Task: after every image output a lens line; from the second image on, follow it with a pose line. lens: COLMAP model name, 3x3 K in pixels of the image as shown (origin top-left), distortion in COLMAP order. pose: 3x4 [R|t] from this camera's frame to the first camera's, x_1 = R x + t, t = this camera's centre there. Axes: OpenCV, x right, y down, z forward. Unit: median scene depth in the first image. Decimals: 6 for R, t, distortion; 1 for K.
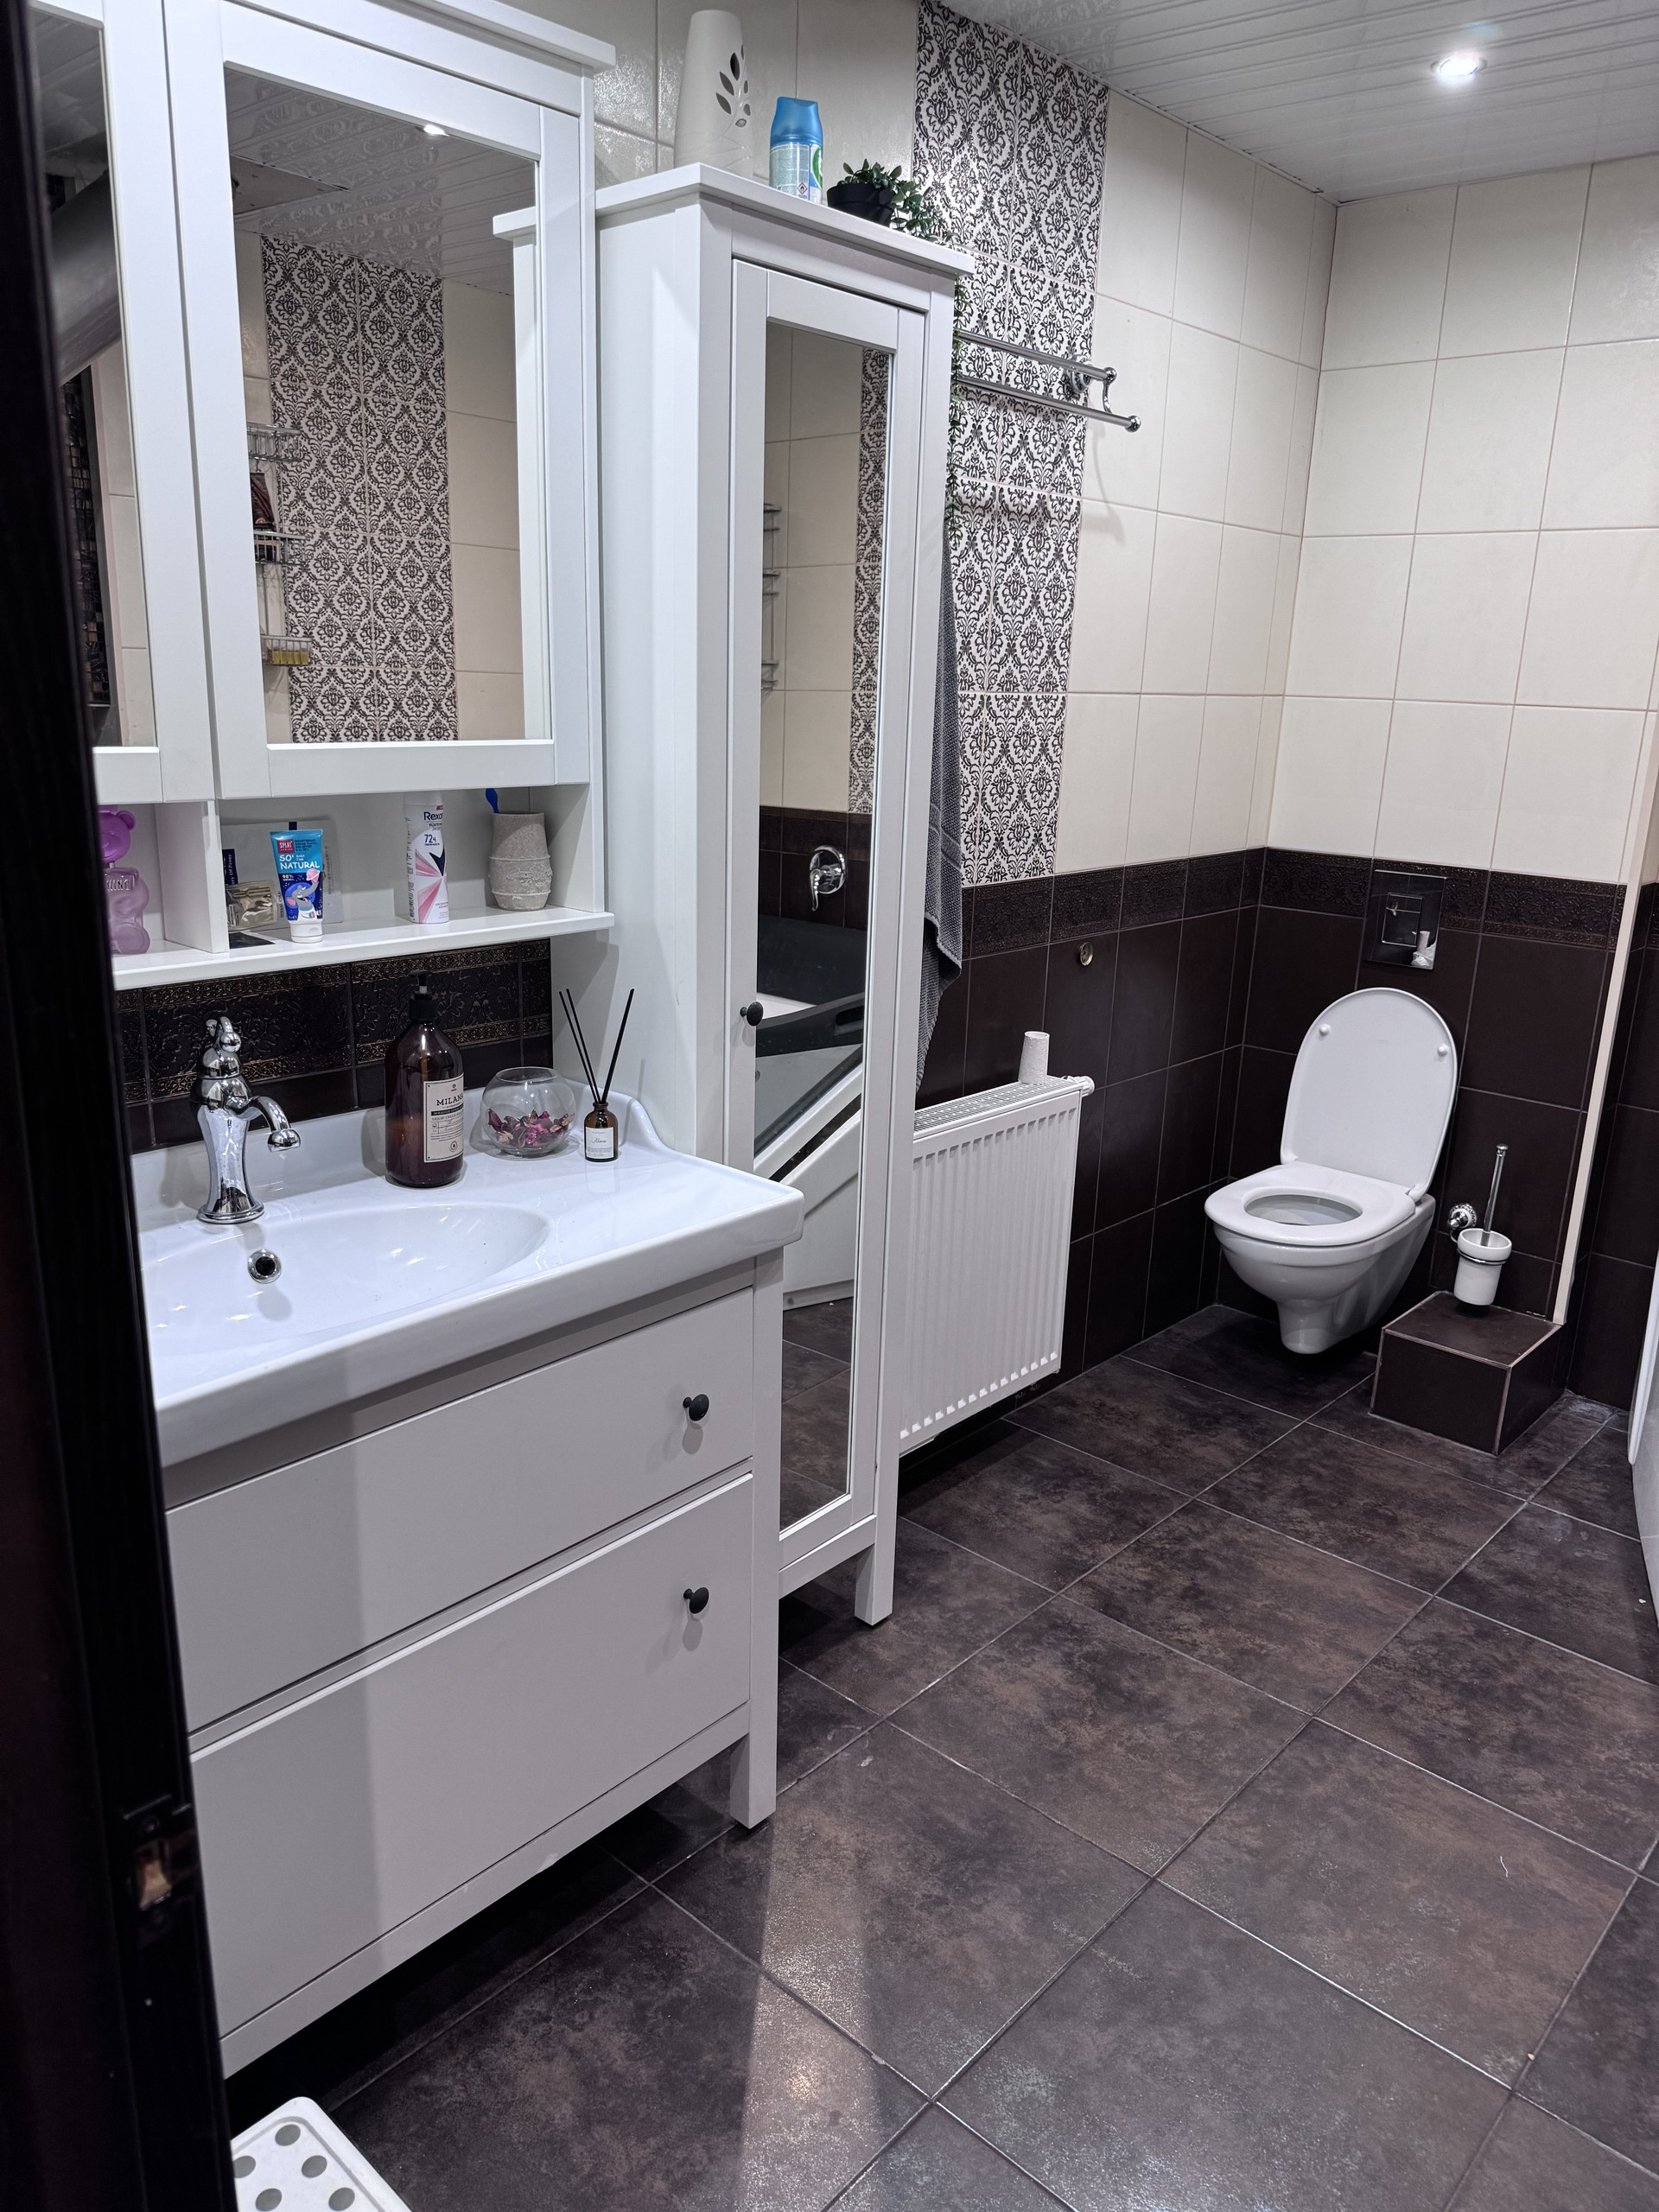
lens RADIAL K [[1569.0, 0, 846.3], [0, 1569.0, 1099.0], [0, 0, 1]] dist [0.040670, -0.057890]
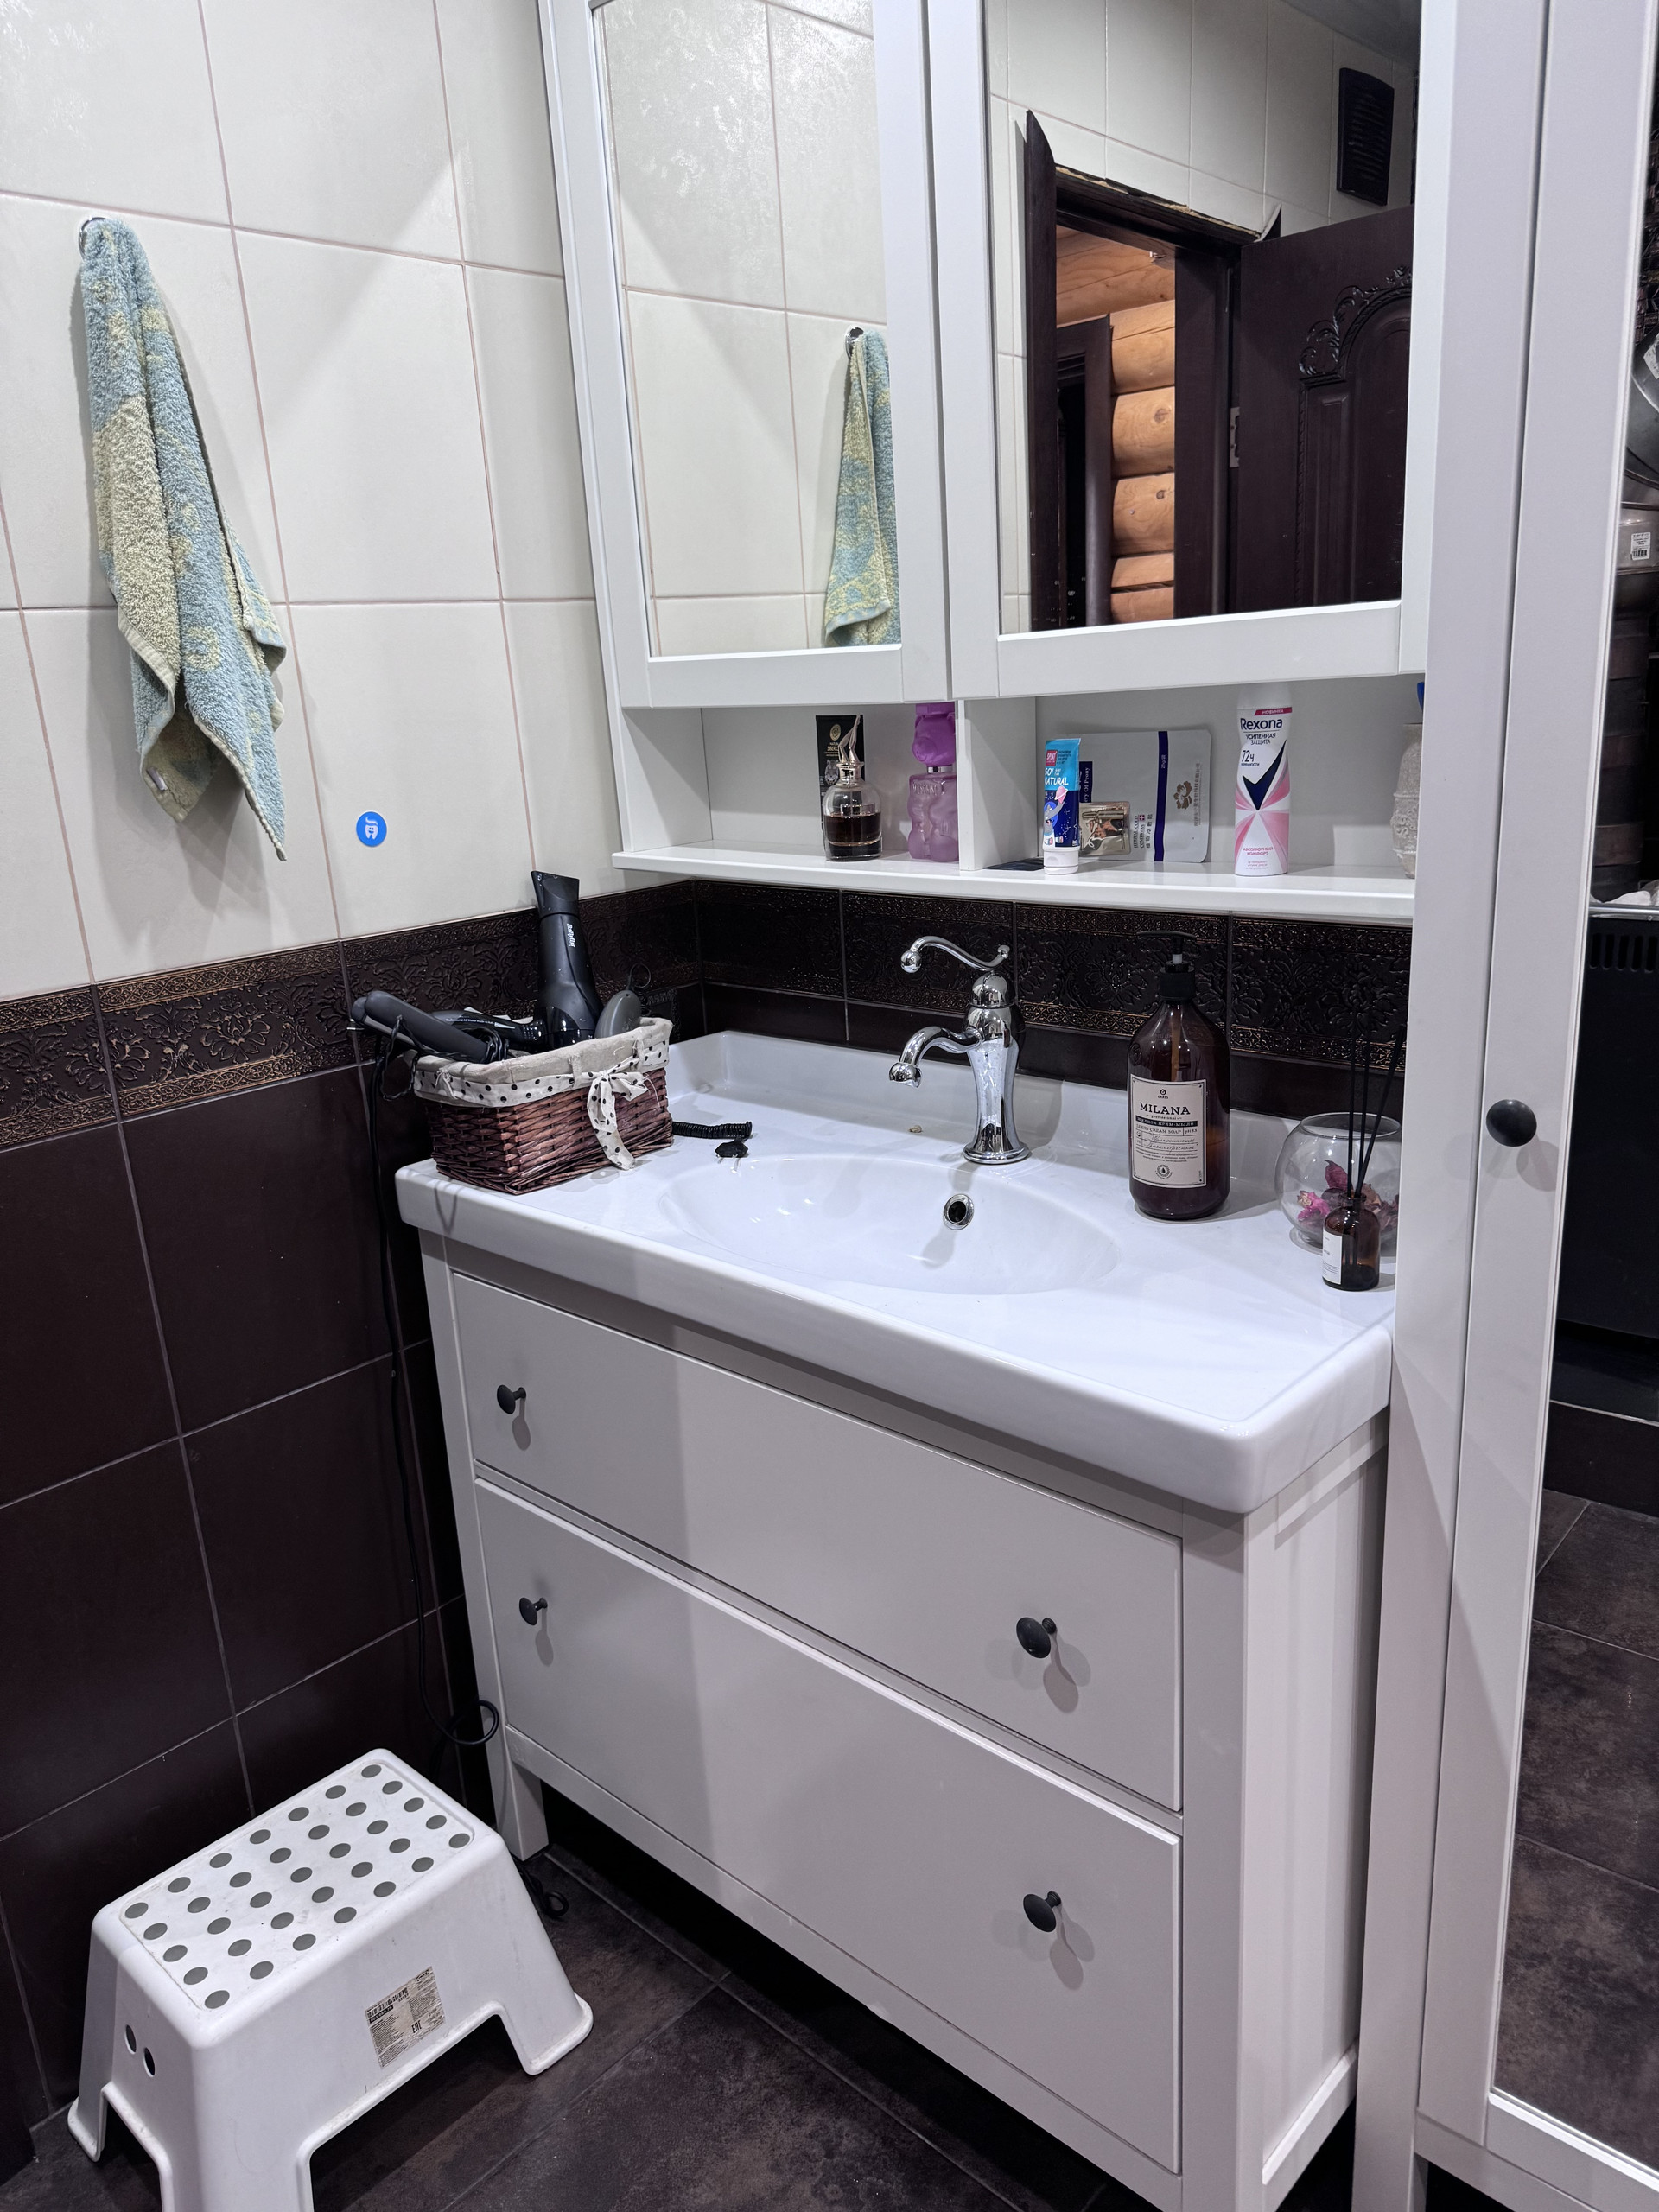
lens RADIAL K [[1569.0, 0, 833.5], [0, 1569.0, 1113.3], [0, 0, 1]] dist [0.040670, -0.057890]
pose [[-0.022237, 0.235728, -0.971565, 0.518884], [-0.210080, 0.949006, 0.235063, -0.151381], [0.977431, 0.209334, 0.028419, 0.891912]]
